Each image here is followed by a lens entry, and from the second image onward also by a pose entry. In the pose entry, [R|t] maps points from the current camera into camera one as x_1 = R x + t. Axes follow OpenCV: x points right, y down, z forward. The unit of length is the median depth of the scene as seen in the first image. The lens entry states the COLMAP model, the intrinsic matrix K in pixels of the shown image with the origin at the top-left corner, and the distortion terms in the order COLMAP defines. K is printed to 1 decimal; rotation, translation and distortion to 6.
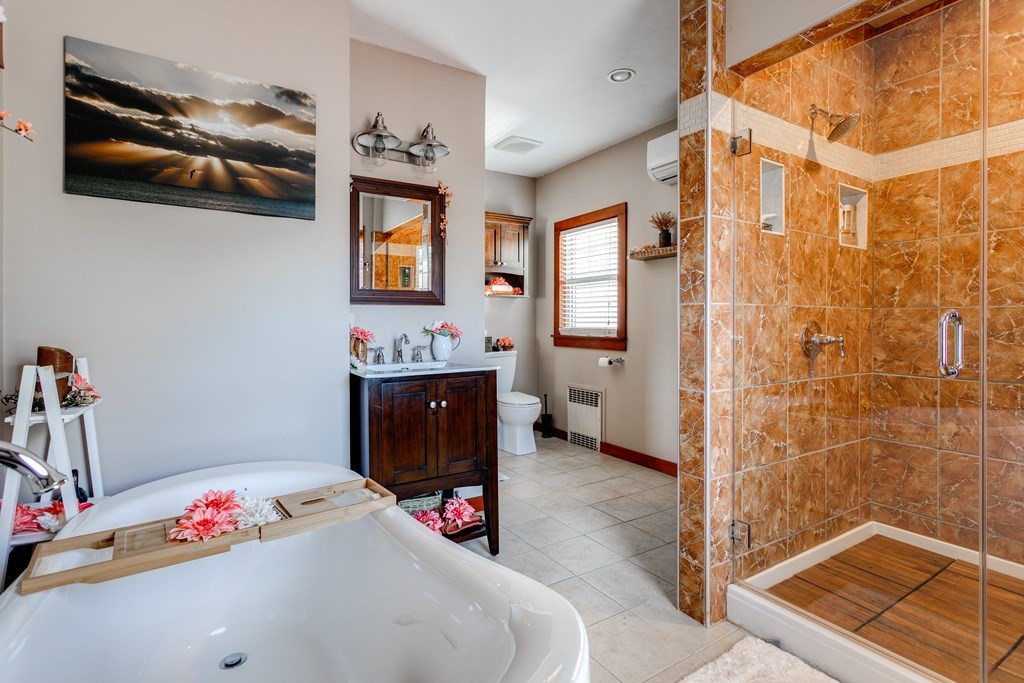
lens RADIAL K [[498.8, 0, 510.2], [0, 498.8, 333.0], [0, 0, 1]] dist [0.012371, 0.000258]
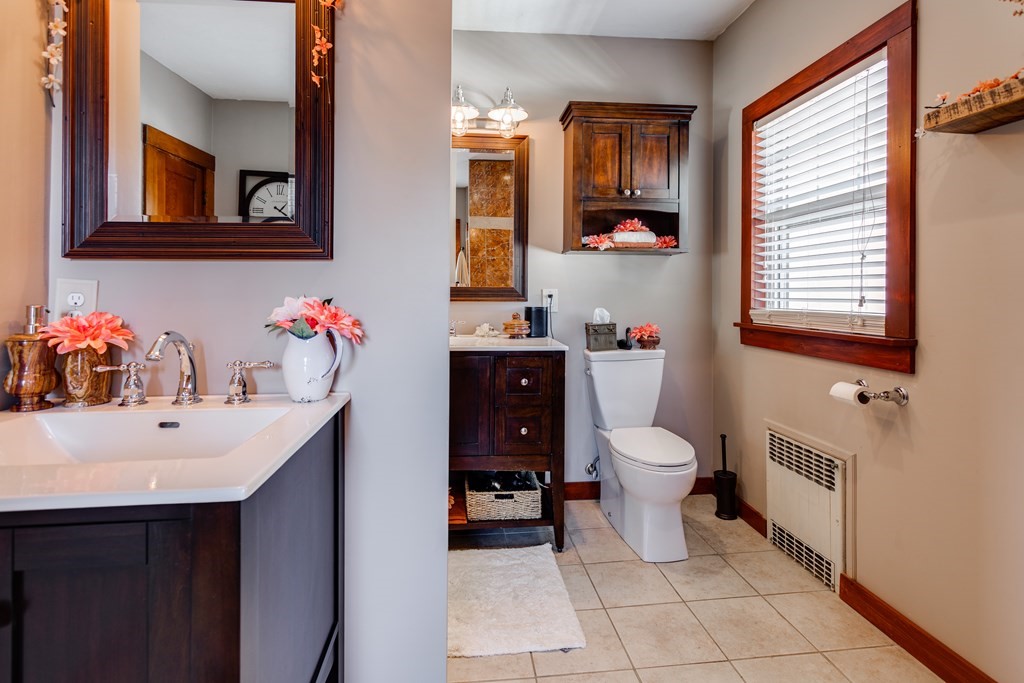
lens RADIAL K [[498.8, 0, 511.0], [0, 498.8, 295.0], [0, 0, 1]] dist [0.012371, 0.000258]
pose [[0.896762, 0.003906, -0.442496, 0.107229], [-0.013653, 0.999729, -0.018844, -0.012477], [0.442303, 0.022940, 0.896572, 0.437854]]
